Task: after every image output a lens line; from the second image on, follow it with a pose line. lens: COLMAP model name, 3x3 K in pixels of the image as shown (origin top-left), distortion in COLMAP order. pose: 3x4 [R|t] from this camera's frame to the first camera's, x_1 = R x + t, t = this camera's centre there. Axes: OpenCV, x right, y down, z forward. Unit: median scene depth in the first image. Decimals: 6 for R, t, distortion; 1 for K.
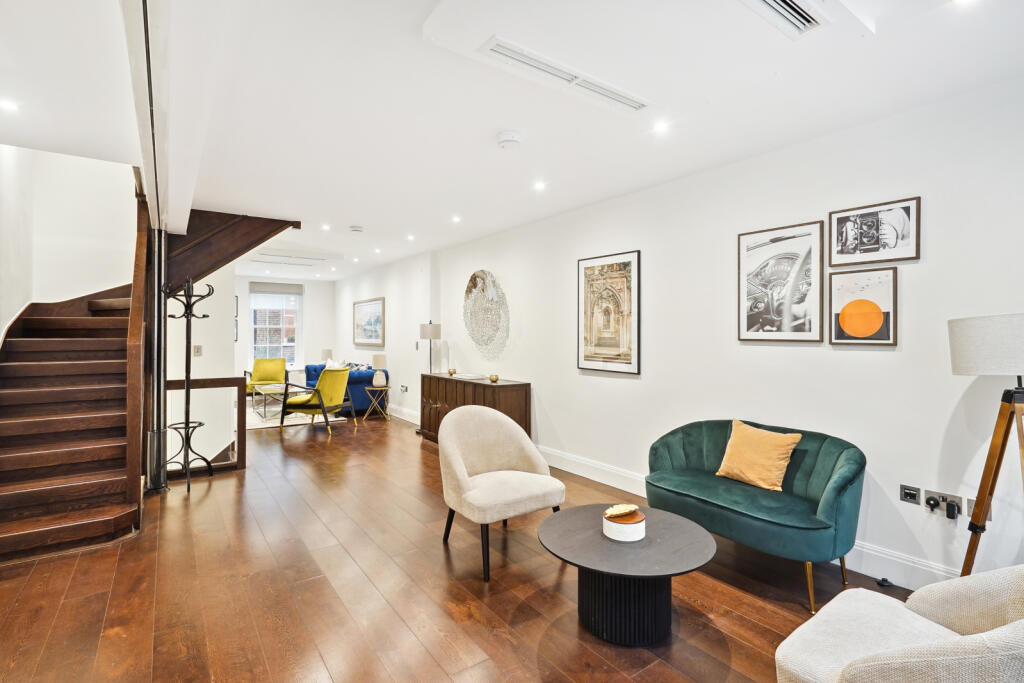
lens RADIAL K [[489.7, 0, 516.5], [0, 489.7, 340.3], [0, 0, 1]] dist [-0.002639, -0.000606]
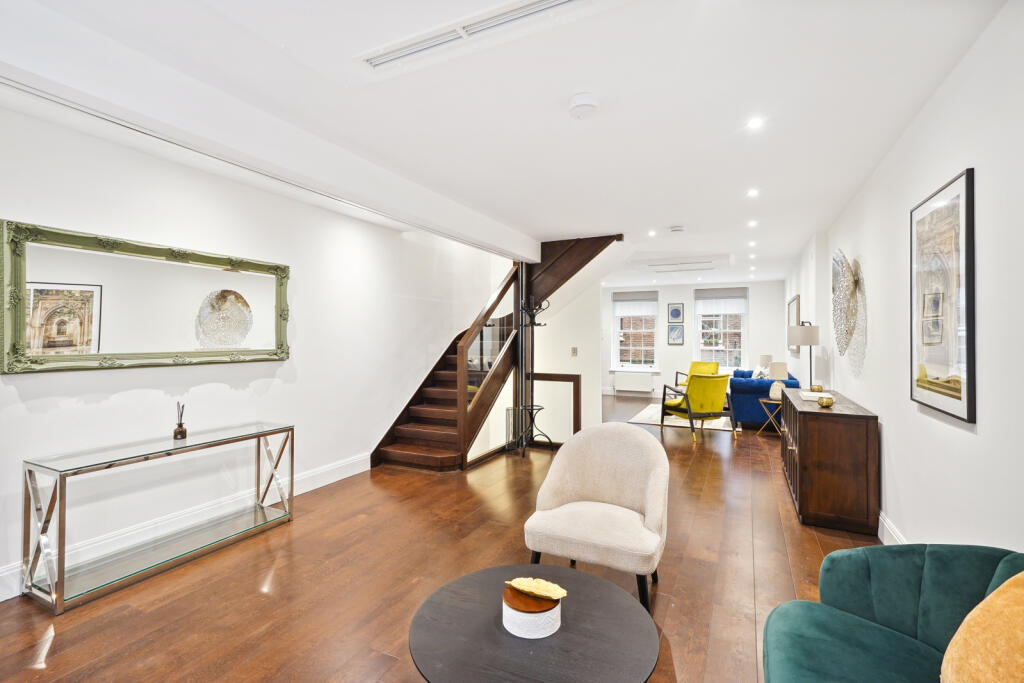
lens RADIAL K [[476.6, 0, 508.6], [0, 476.6, 341.2], [0, 0, 1]] dist [0.001638, -0.000165]
pose [[0.463802, 0.007665, -0.885906, 0.370009], [-0.013419, 0.999909, 0.001627, -0.005161], [0.885837, 0.011133, 0.463862, 0.296077]]
